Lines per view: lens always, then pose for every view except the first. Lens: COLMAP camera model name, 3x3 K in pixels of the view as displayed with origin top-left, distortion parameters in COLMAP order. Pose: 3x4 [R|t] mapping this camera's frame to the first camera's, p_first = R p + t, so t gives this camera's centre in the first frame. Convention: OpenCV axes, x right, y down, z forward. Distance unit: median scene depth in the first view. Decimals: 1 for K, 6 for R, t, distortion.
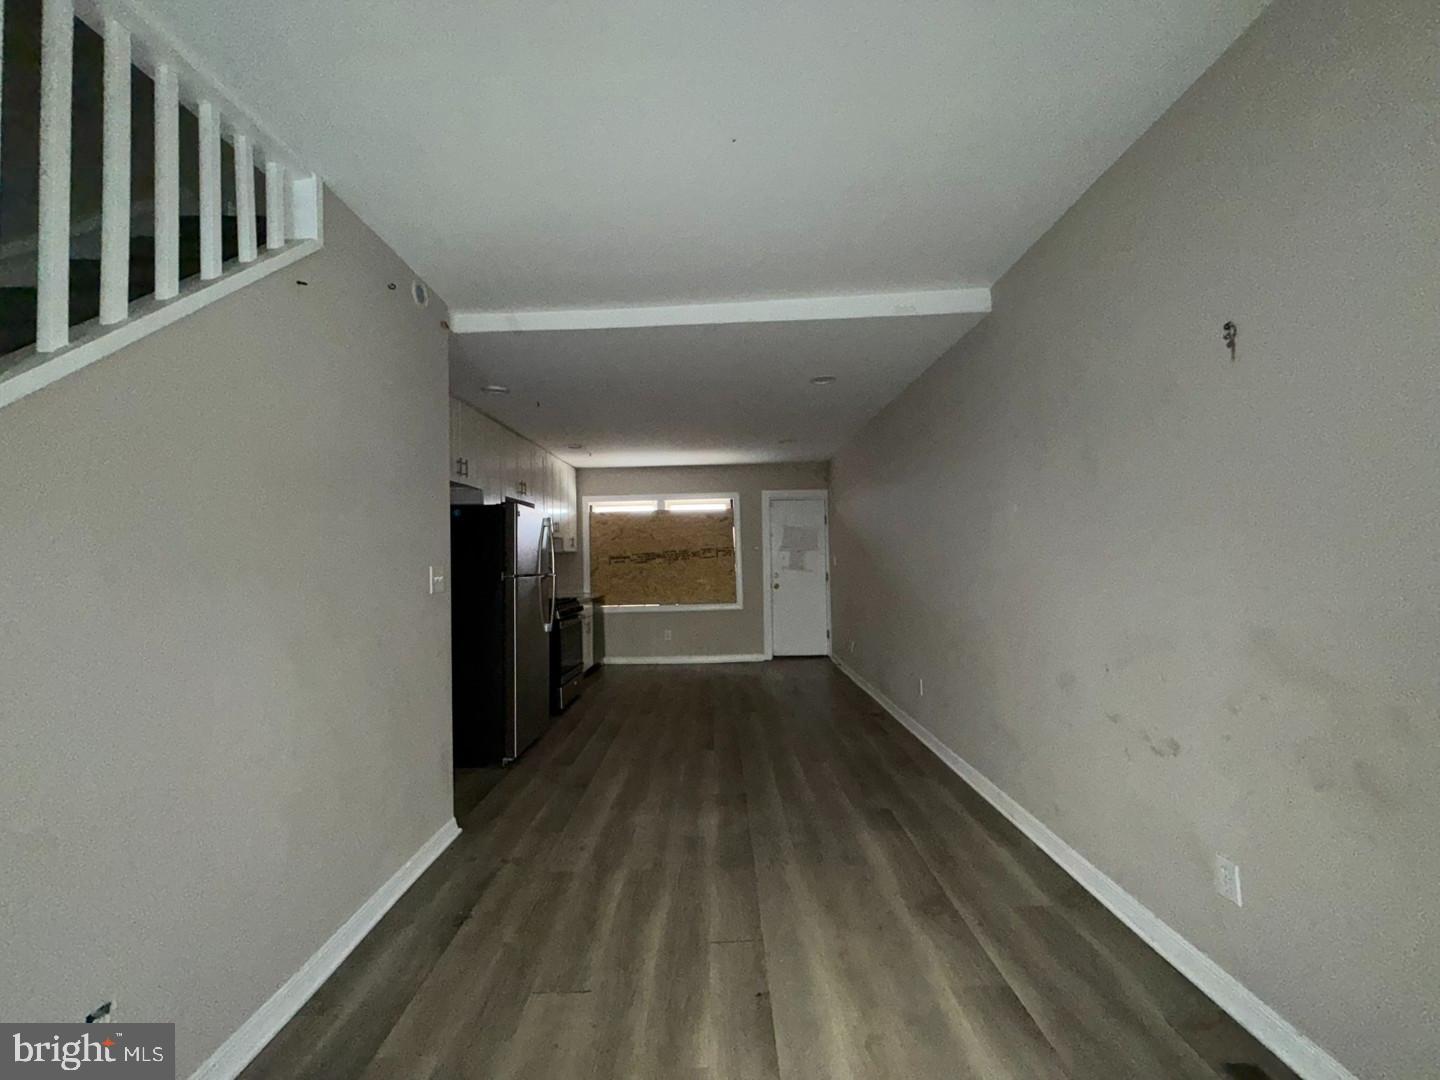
lens RADIAL K [[575.4, 0, 716.2], [0, 575.4, 544.3], [0, 0, 1]] dist [0.001140, 0.000276]
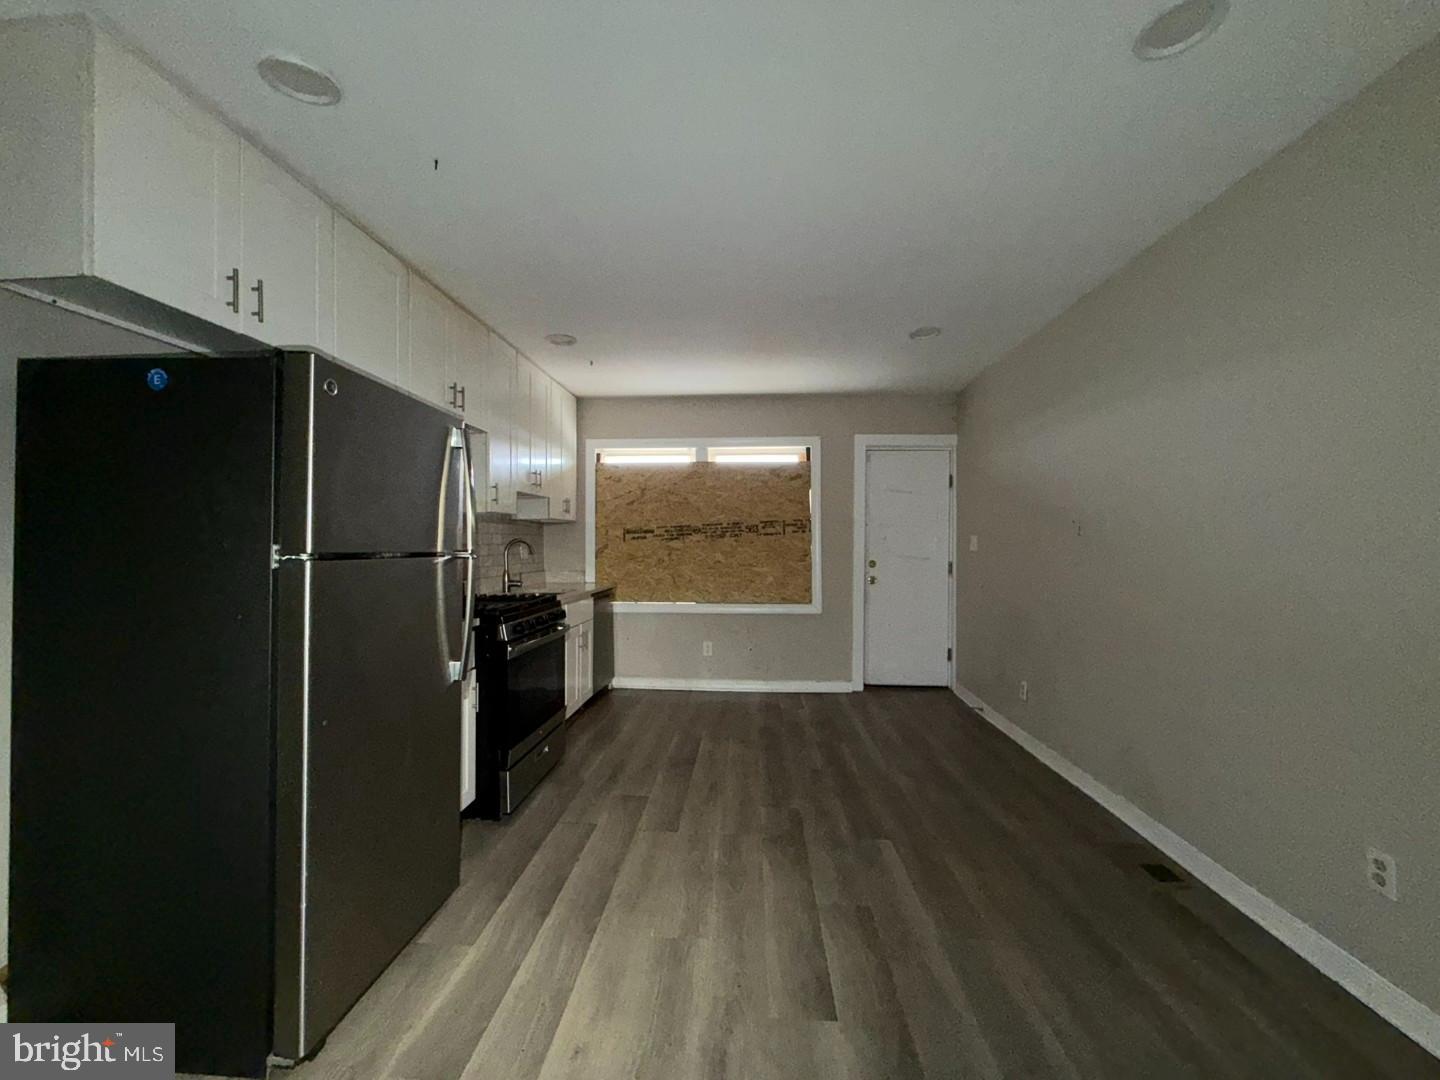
lens RADIAL K [[575.4, 0, 720.9], [0, 575.4, 535.3], [0, 0, 1]] dist [0.001140, 0.000276]
pose [[0.998424, 0.023403, -0.051007, -0.037418], [-0.022692, 0.999638, 0.014467, 0.015951], [0.051327, -0.013287, 0.998593, 0.332779]]
